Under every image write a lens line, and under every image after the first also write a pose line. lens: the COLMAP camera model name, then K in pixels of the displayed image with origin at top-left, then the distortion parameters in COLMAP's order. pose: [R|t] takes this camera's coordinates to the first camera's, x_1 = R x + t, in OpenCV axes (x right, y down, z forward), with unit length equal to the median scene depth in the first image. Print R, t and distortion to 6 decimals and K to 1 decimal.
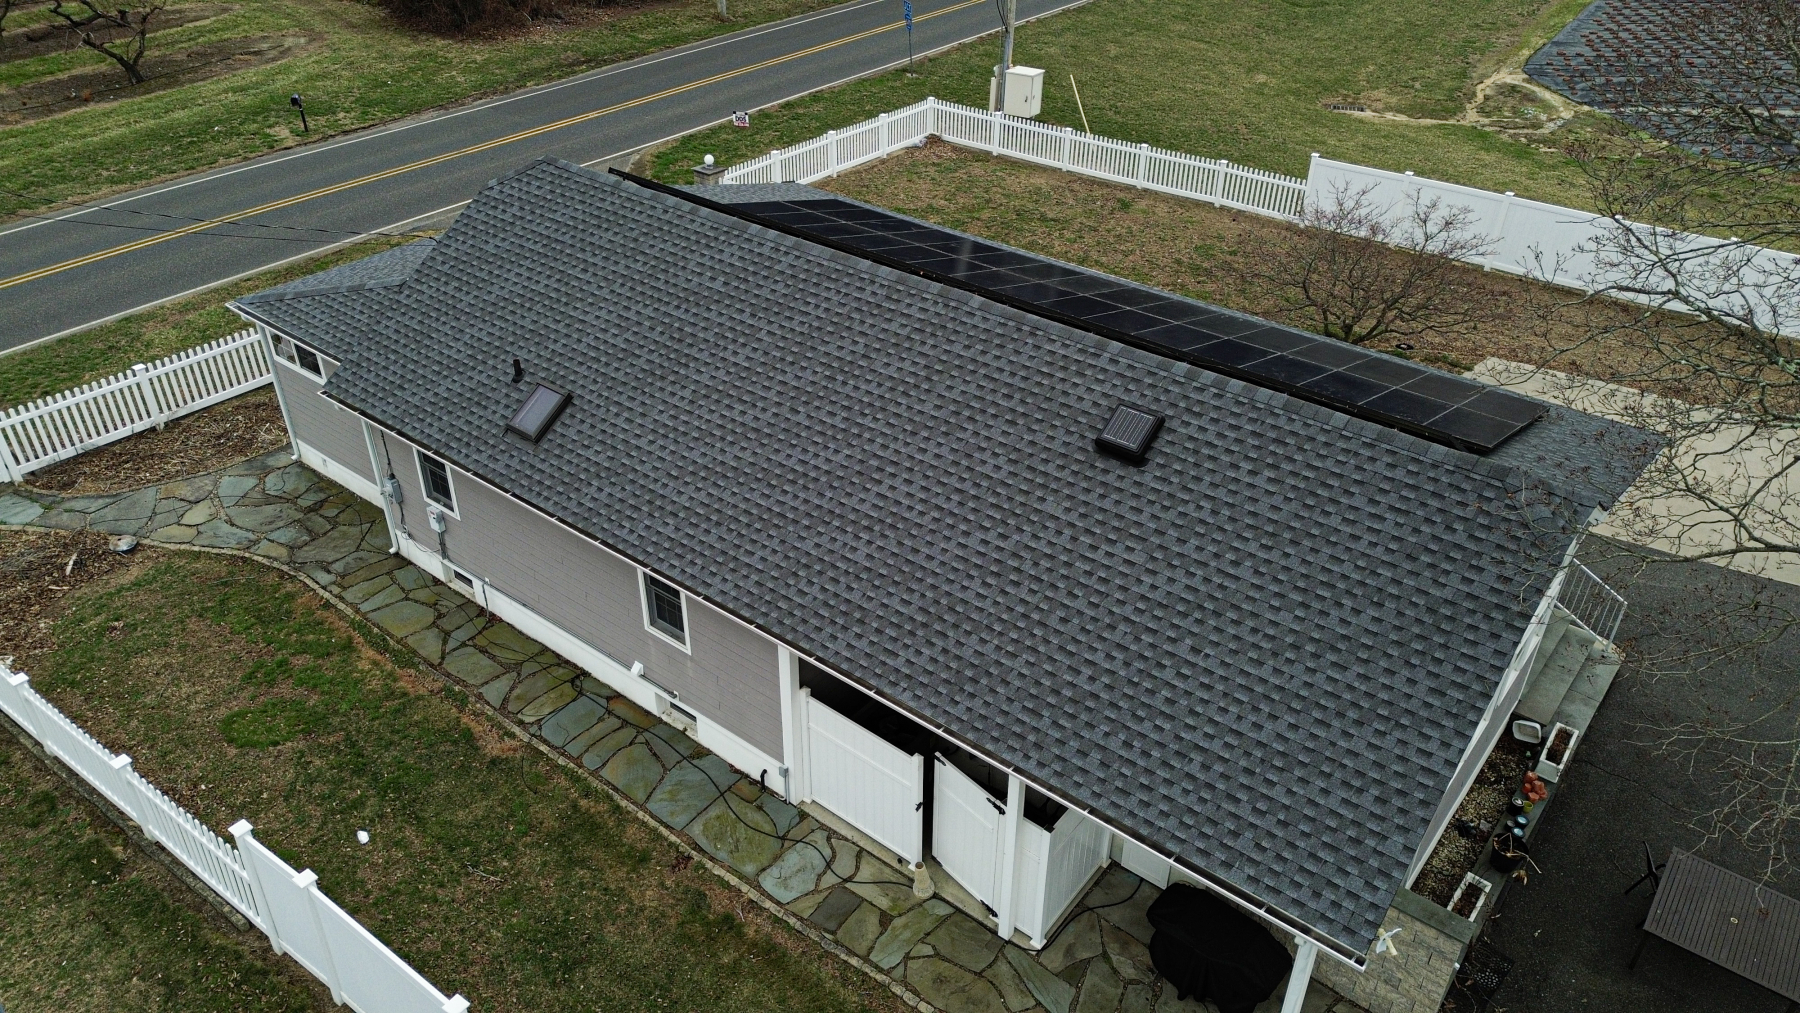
lens RADIAL K [[1265.3, 0, 911.7], [0, 1265.3, 509.8], [0, 0, 1]] dist [0.070980, -0.061244]
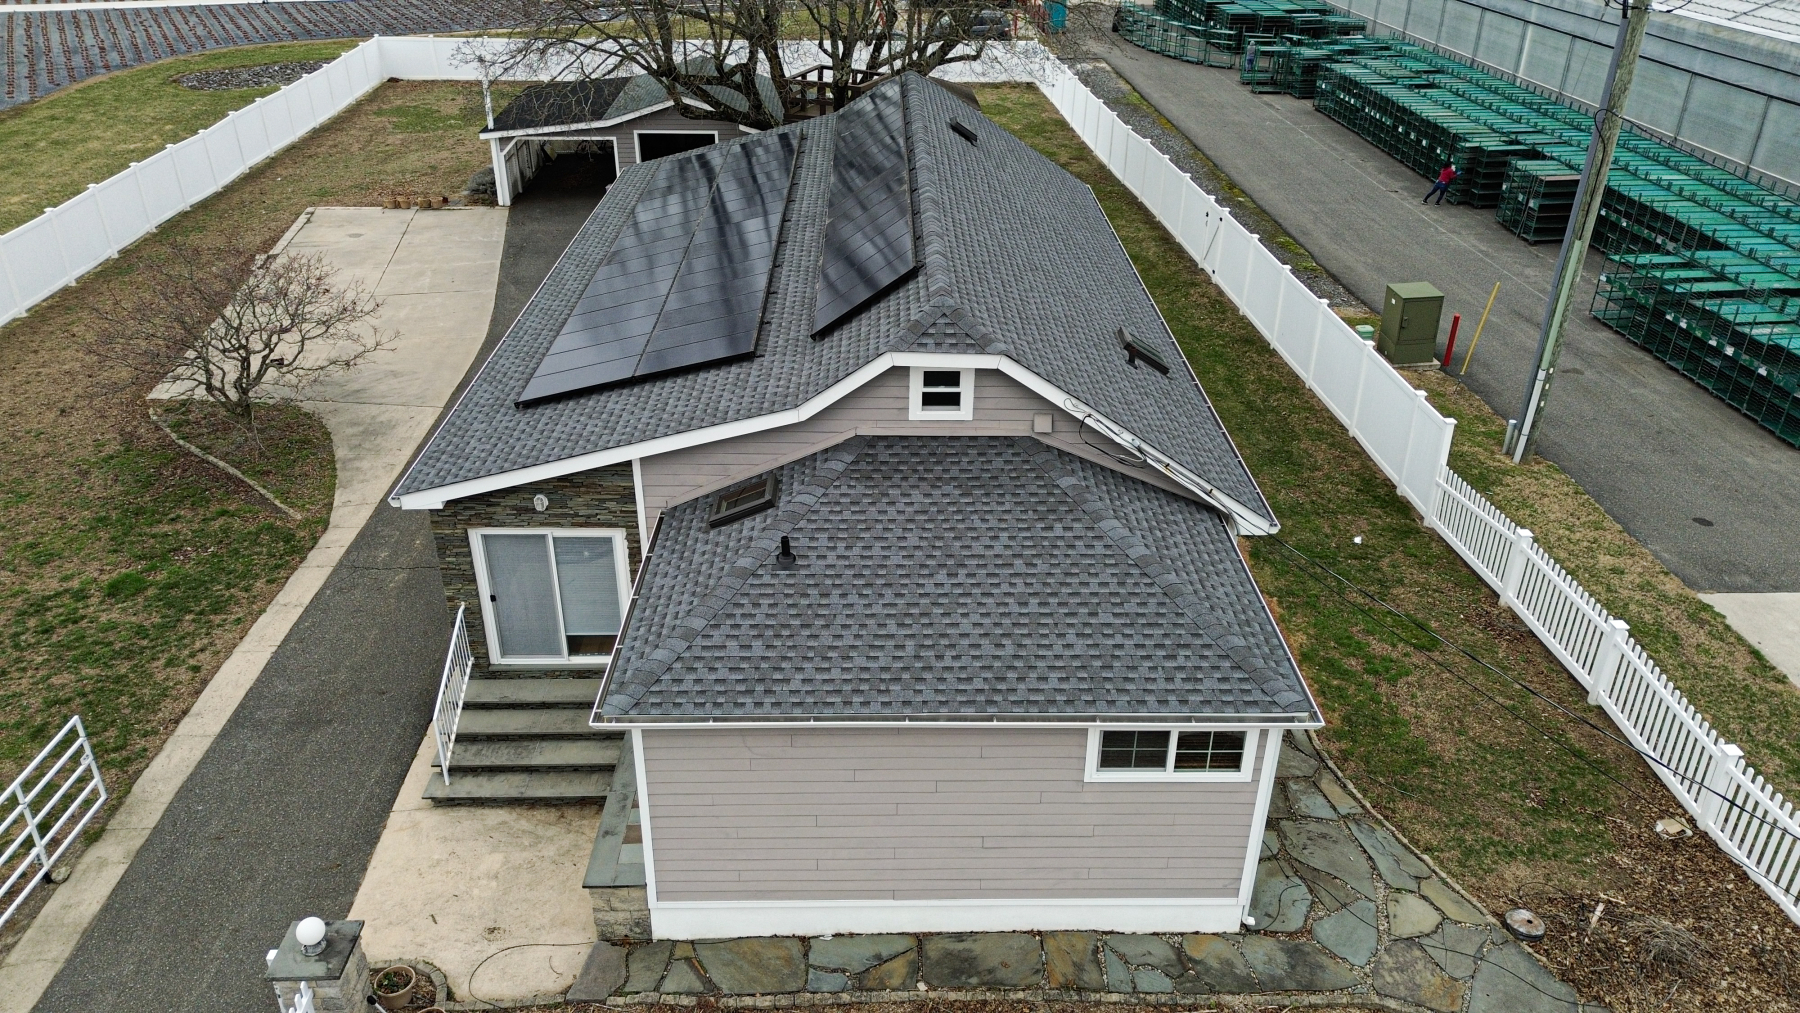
lens RADIAL K [[1265.3, 0, 897.6], [0, 1265.3, 505.2], [0, 0, 1]] dist [0.070980, -0.061244]
pose [[-0.631769, -0.388829, 0.670582, -0.910564], [0.411496, 0.564904, 0.715231, -0.837439], [-0.656917, 0.727802, -0.196887, 1.404212]]
